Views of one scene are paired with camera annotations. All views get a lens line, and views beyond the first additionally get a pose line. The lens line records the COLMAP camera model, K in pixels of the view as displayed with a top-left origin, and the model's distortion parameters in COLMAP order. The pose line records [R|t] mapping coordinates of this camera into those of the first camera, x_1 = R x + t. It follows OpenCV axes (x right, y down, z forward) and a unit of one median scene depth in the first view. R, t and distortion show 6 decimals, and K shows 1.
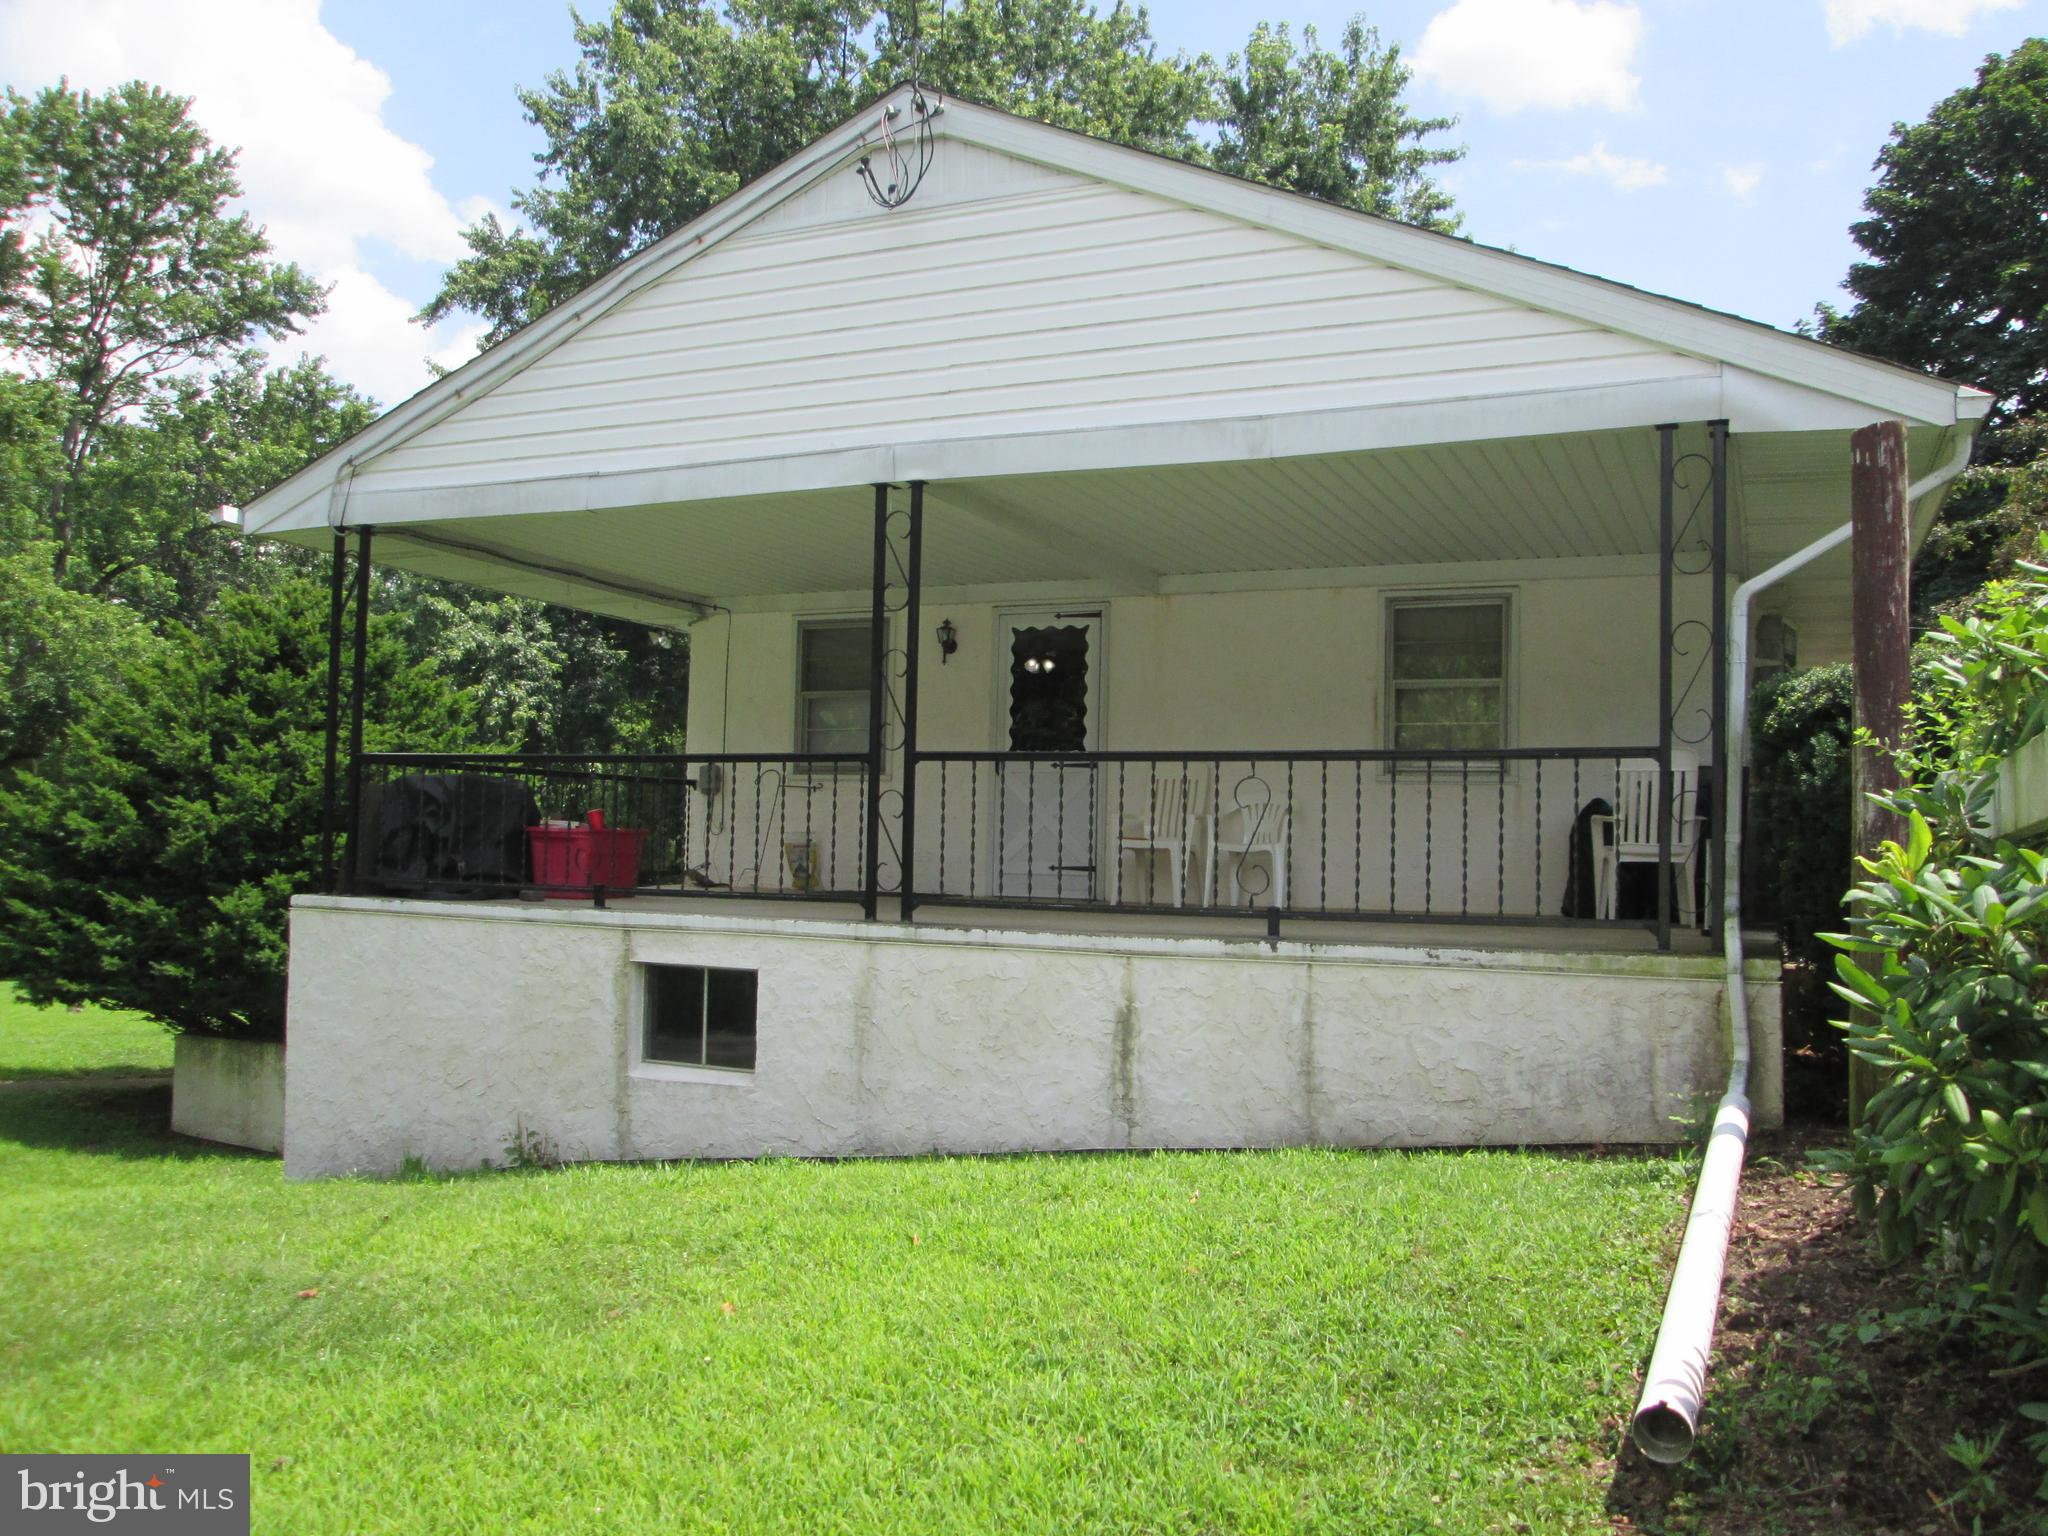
lens RADIAL K [[1685.9, 0, 1031.7], [0, 1685.9, 756.8], [0, 0, 1]] dist [-0.065985, 0.036518]
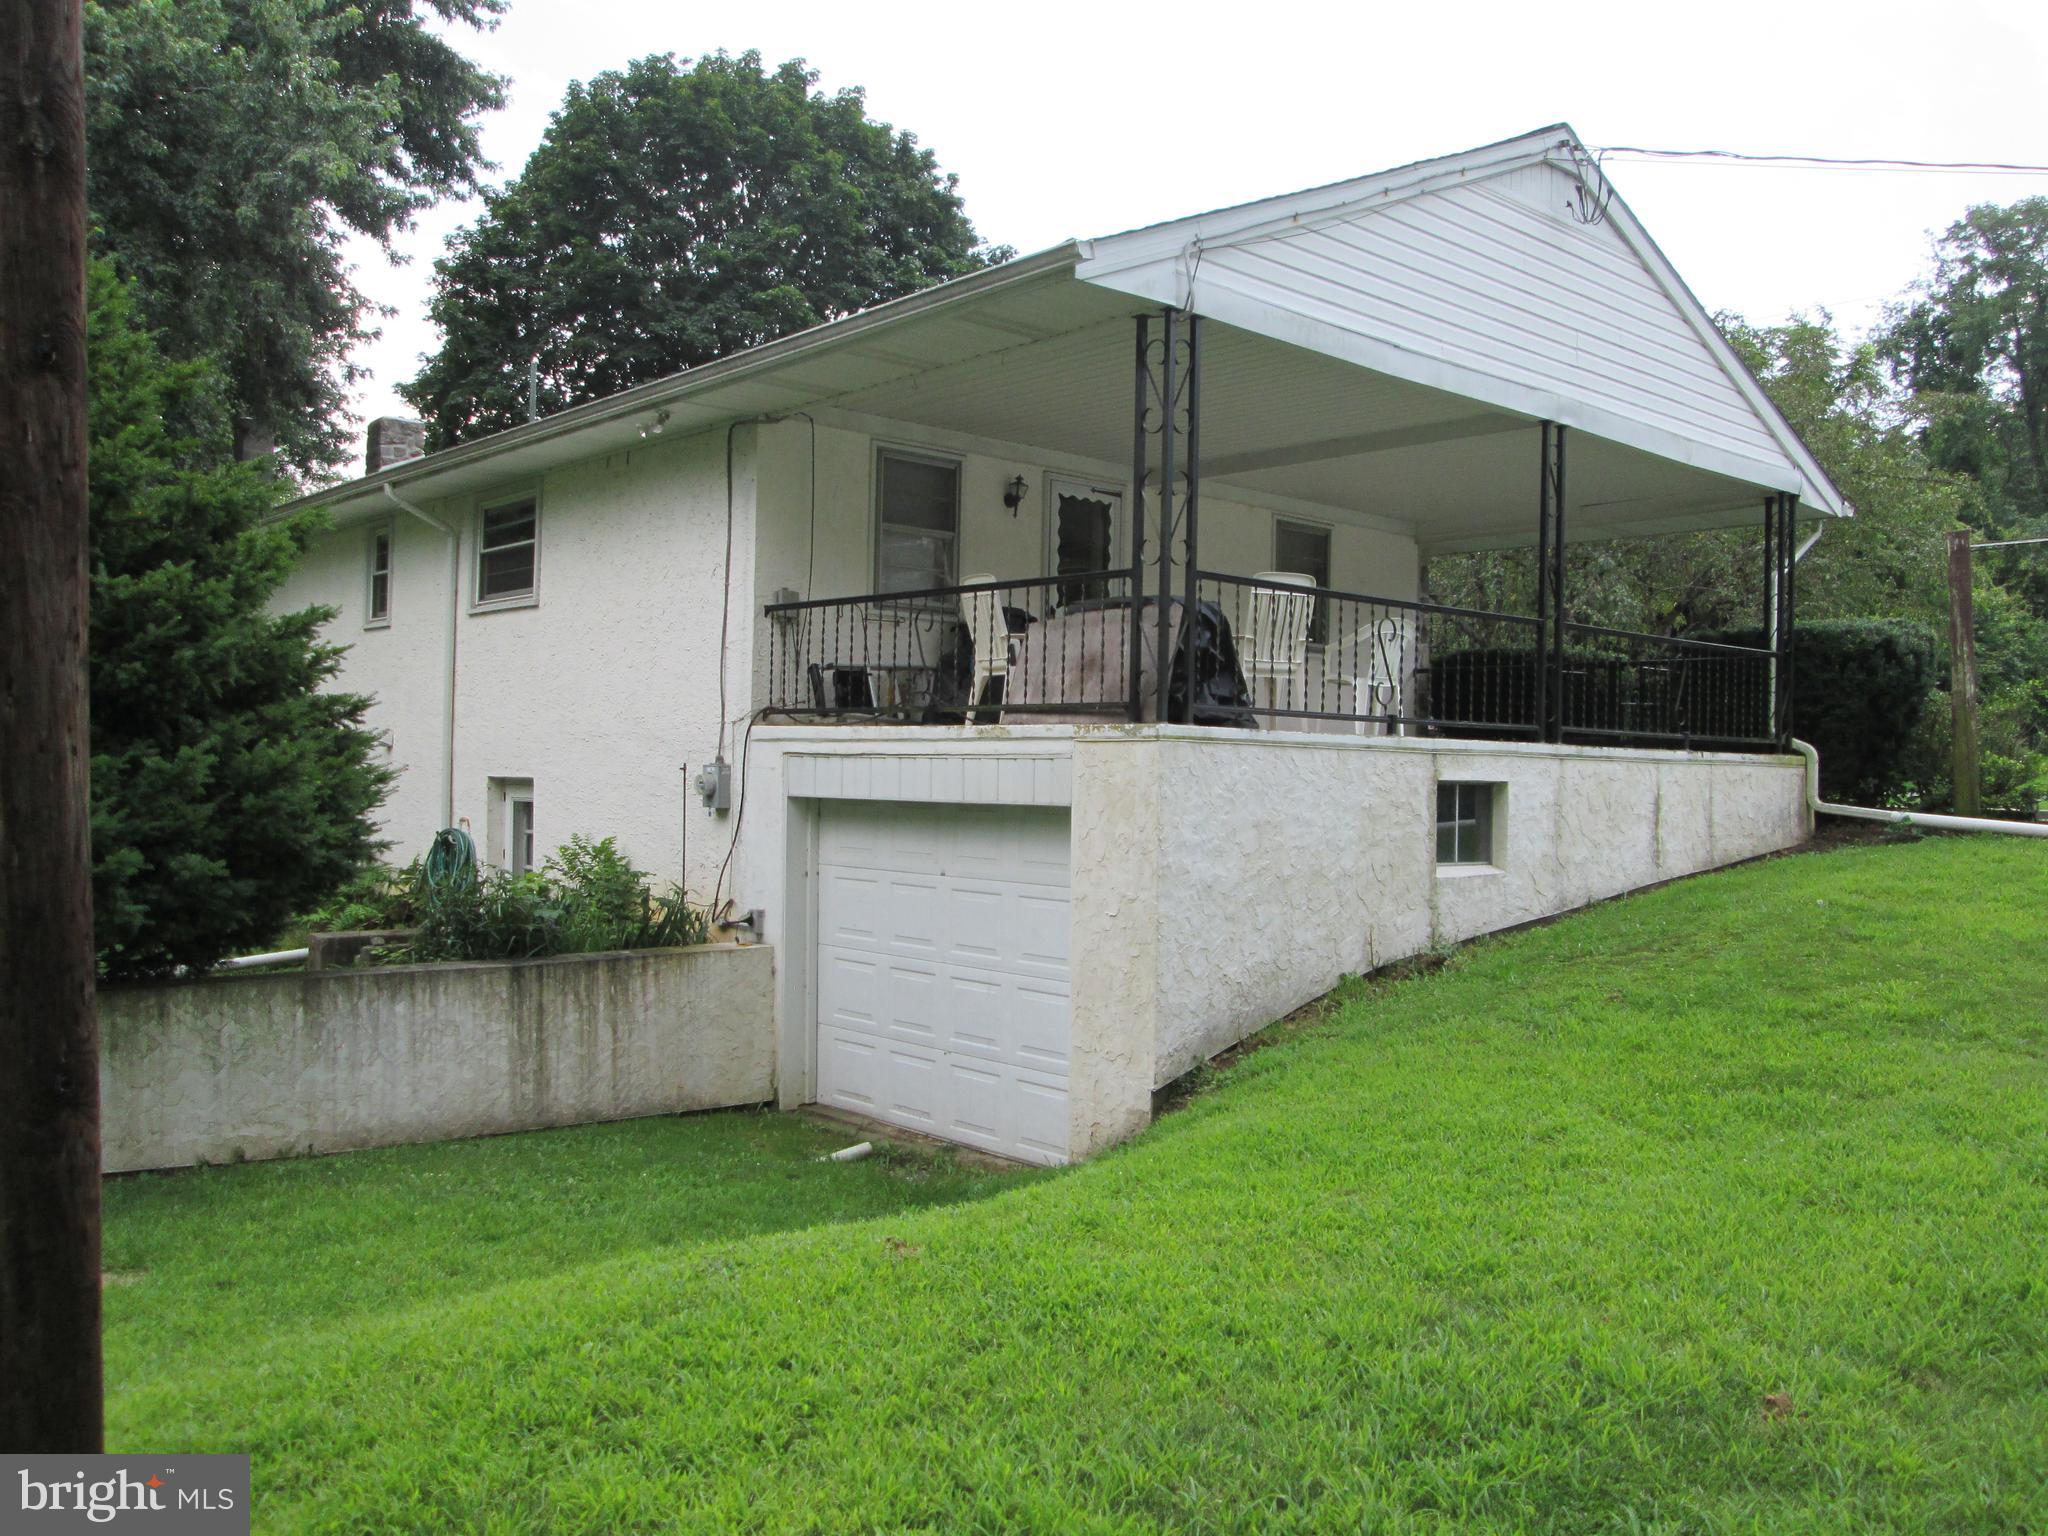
lens RADIAL K [[1685.9, 0, 1031.2], [0, 1685.9, 782.1], [0, 0, 1]] dist [-0.065985, 0.036518]
pose [[0.405124, -0.018724, 0.914070, -1.124235], [-0.059072, 0.997165, 0.046607, 0.066962], [-0.912351, -0.072877, 0.402870, 0.617291]]
